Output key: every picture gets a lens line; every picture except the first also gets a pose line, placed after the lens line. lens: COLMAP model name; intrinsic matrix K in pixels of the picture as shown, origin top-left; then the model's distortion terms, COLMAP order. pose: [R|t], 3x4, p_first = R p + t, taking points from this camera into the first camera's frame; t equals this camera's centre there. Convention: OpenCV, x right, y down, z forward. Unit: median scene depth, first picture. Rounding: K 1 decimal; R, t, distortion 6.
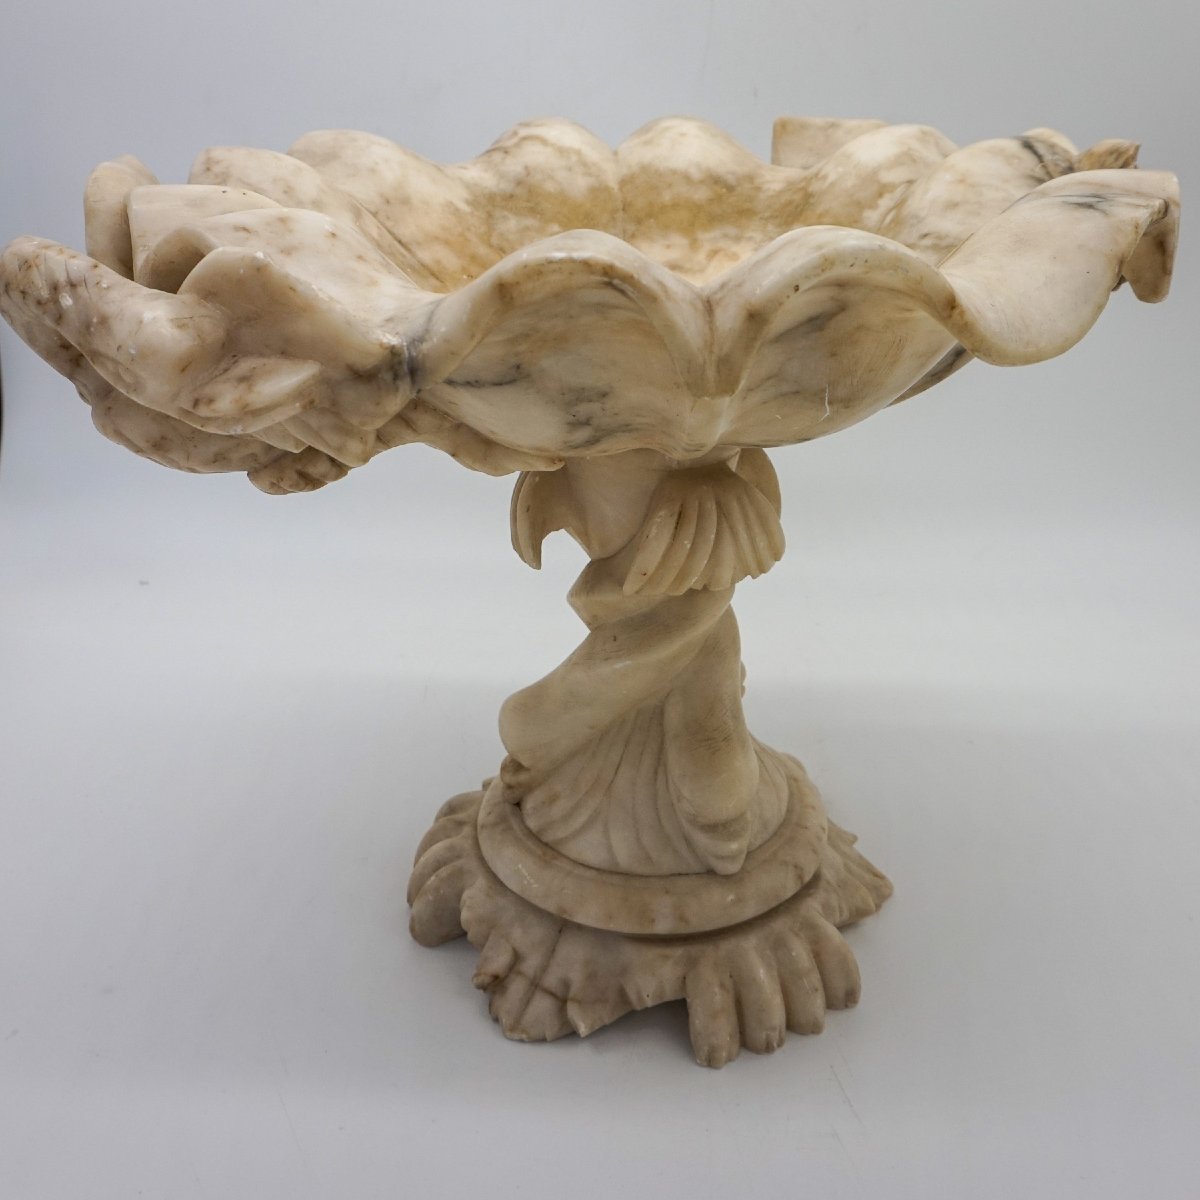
lens RADIAL K [[1293.5, 0, 654.3], [0, 1293.5, 600.1], [0, 0, 1]] dist [-0.019168, 0.007502]
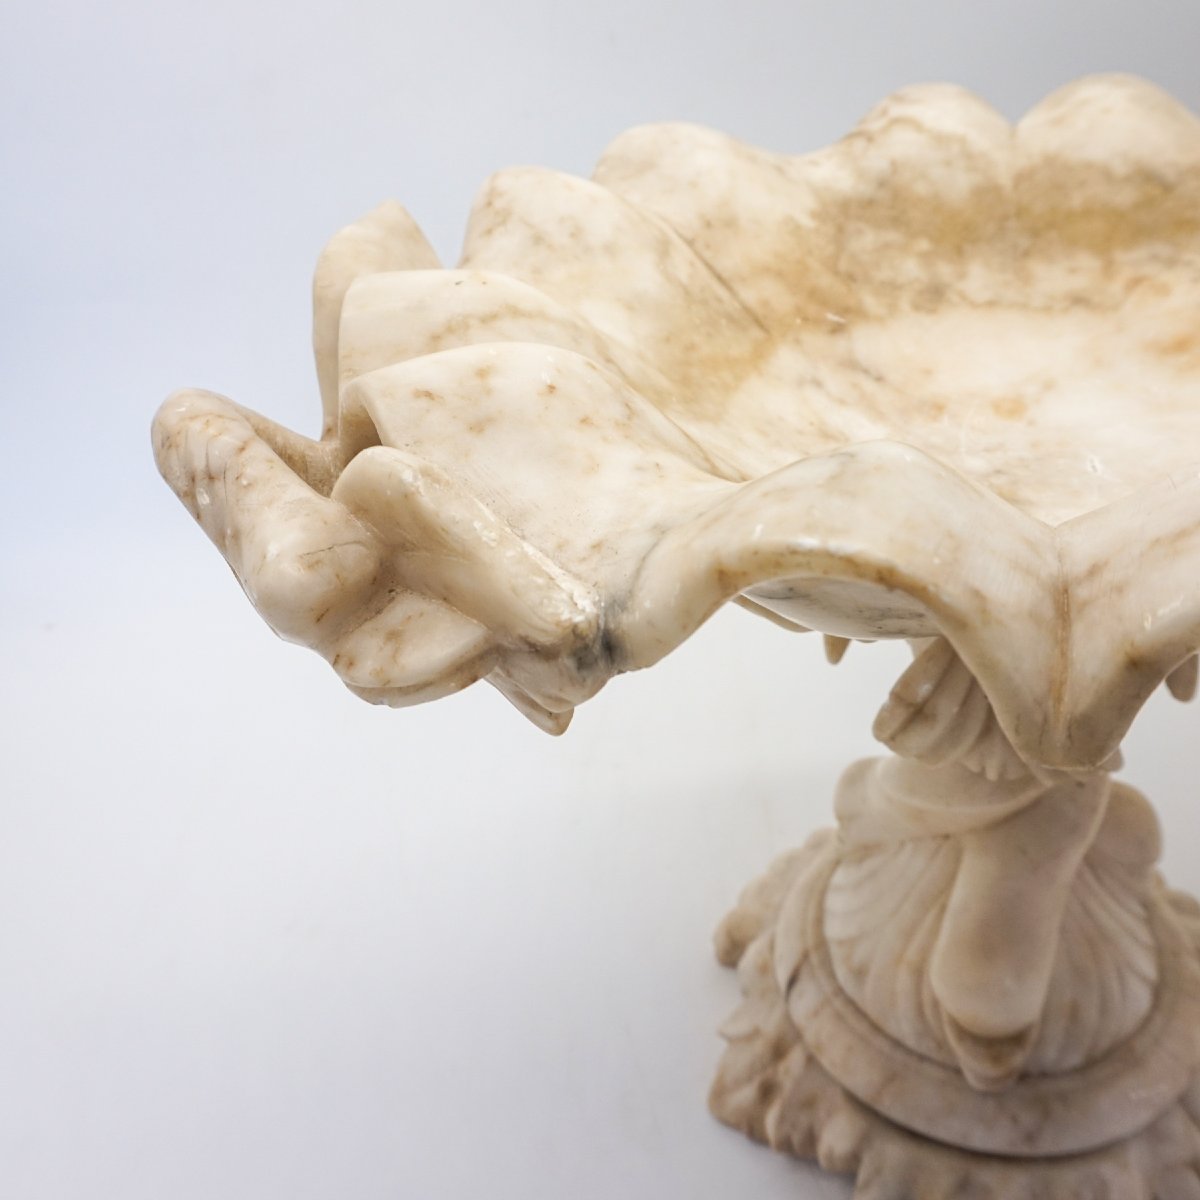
lens RADIAL K [[1293.5, 0, 654.3], [0, 1293.5, 600.1], [0, 0, 1]] dist [-0.019168, 0.007502]
pose [[0.949360, 0.074669, -0.305189, 0.025347], [-0.045174, 0.993697, 0.102598, -0.163905], [0.310927, -0.083616, 0.946749, 0.215806]]
